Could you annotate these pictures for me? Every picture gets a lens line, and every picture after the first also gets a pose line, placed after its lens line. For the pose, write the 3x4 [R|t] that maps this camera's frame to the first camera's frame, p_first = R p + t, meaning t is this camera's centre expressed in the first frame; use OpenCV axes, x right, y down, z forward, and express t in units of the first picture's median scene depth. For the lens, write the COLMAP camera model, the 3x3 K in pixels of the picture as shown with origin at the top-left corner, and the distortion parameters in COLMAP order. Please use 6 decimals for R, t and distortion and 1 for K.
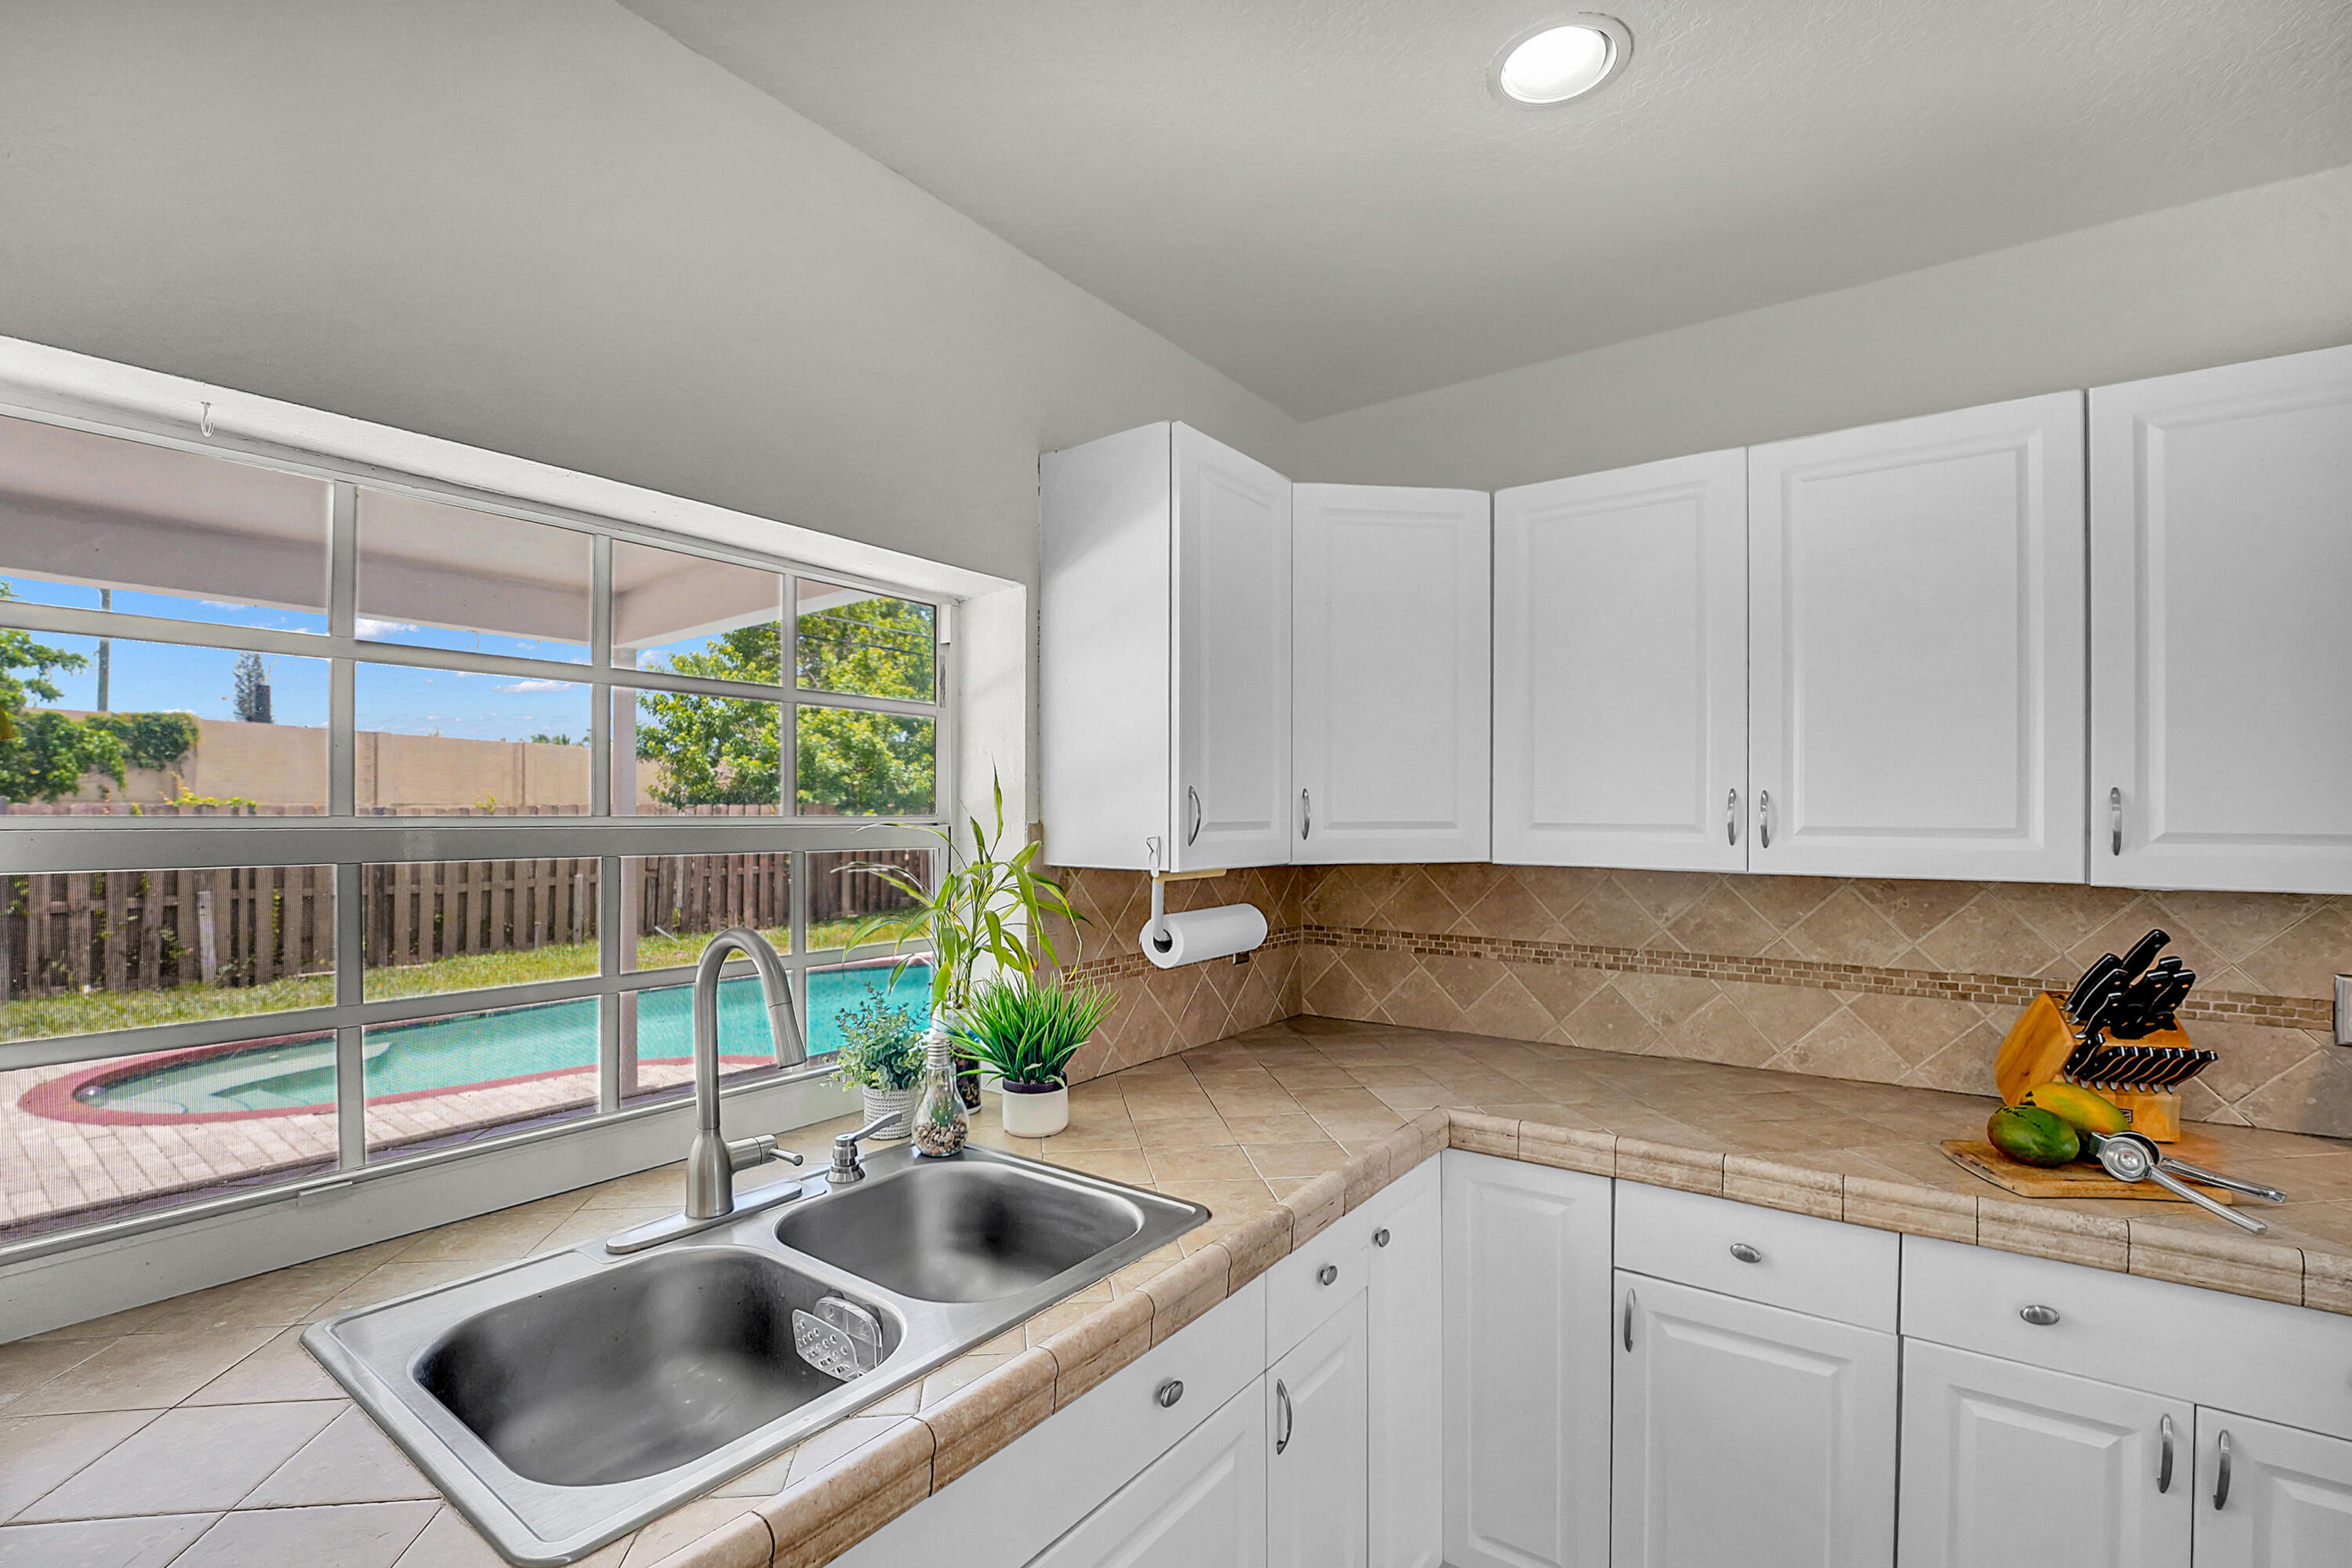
lens RADIAL K [[1039.7, 0, 1131.8], [0, 1039.7, 813.6], [0, 0, 1]] dist [-0.027581, 0.000419]
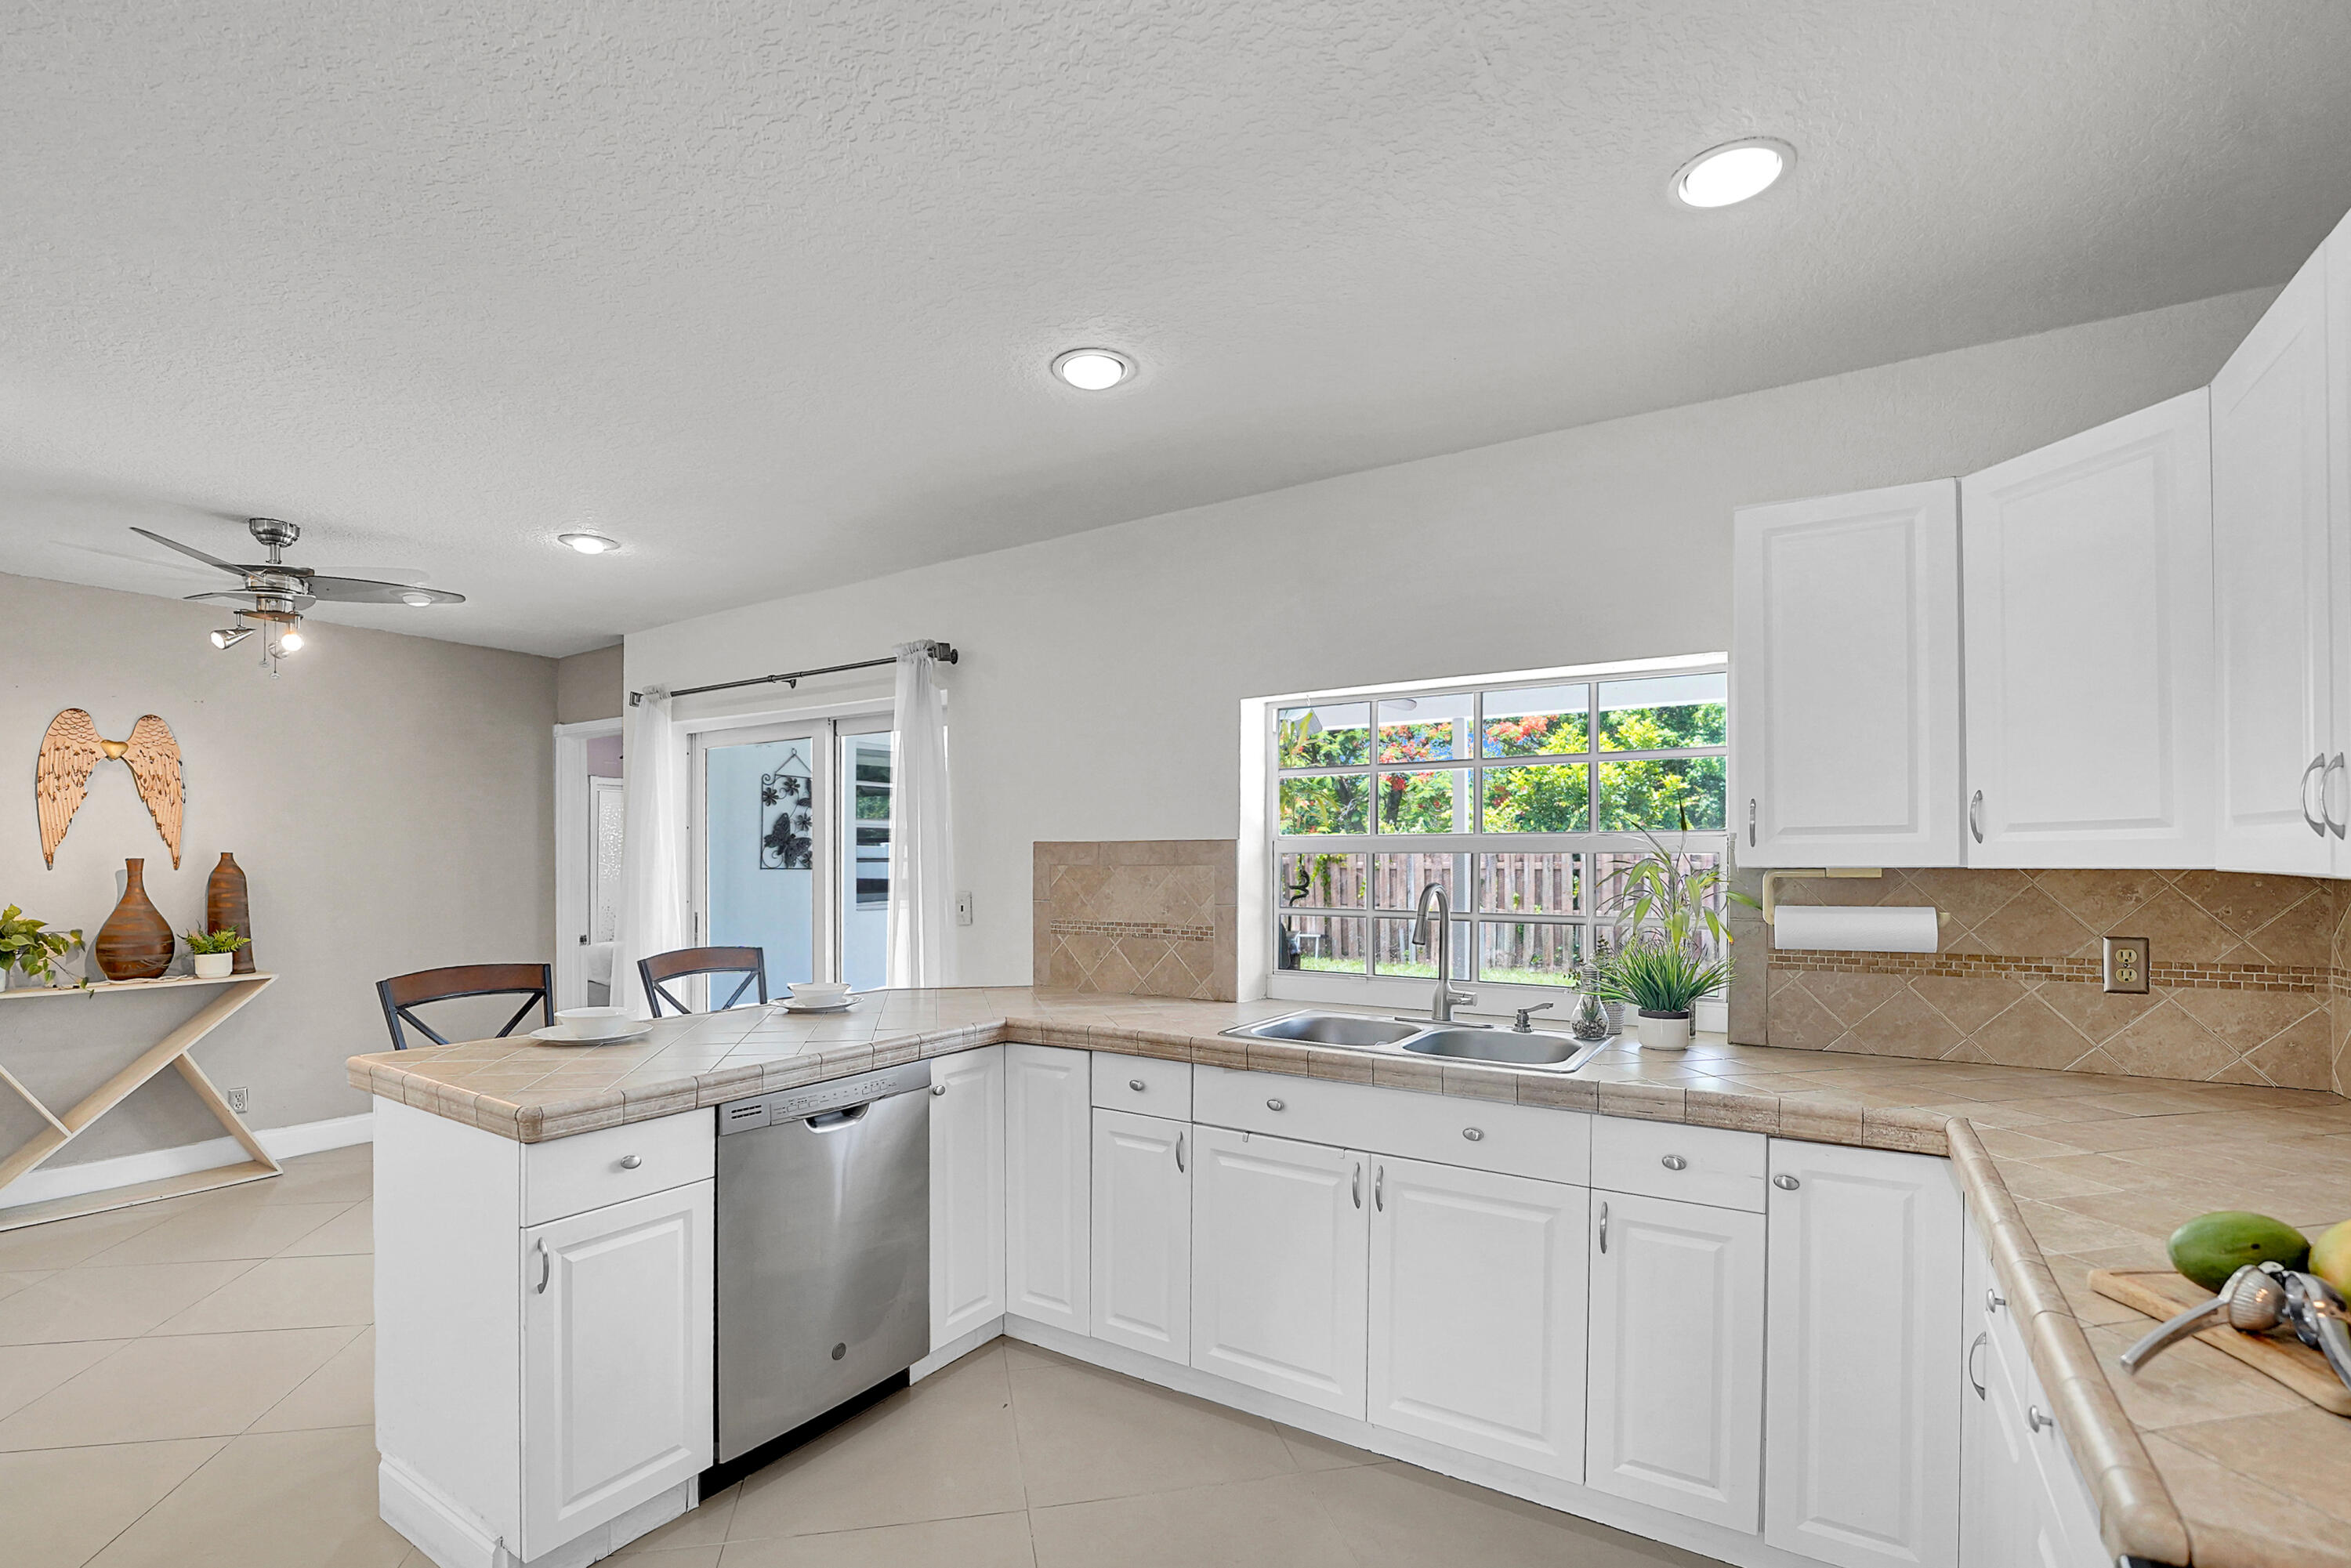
lens RADIAL K [[1058.5, 0, 1116.4], [0, 1058.5, 864.5], [0, 0, 1]] dist [-0.028596, 0.000749]
pose [[0.053280, 0.004811, -0.998568, 1.194488], [0.002221, 0.999985, 0.004937, 0.041447], [0.998577, -0.002481, 0.053268, 0.164211]]
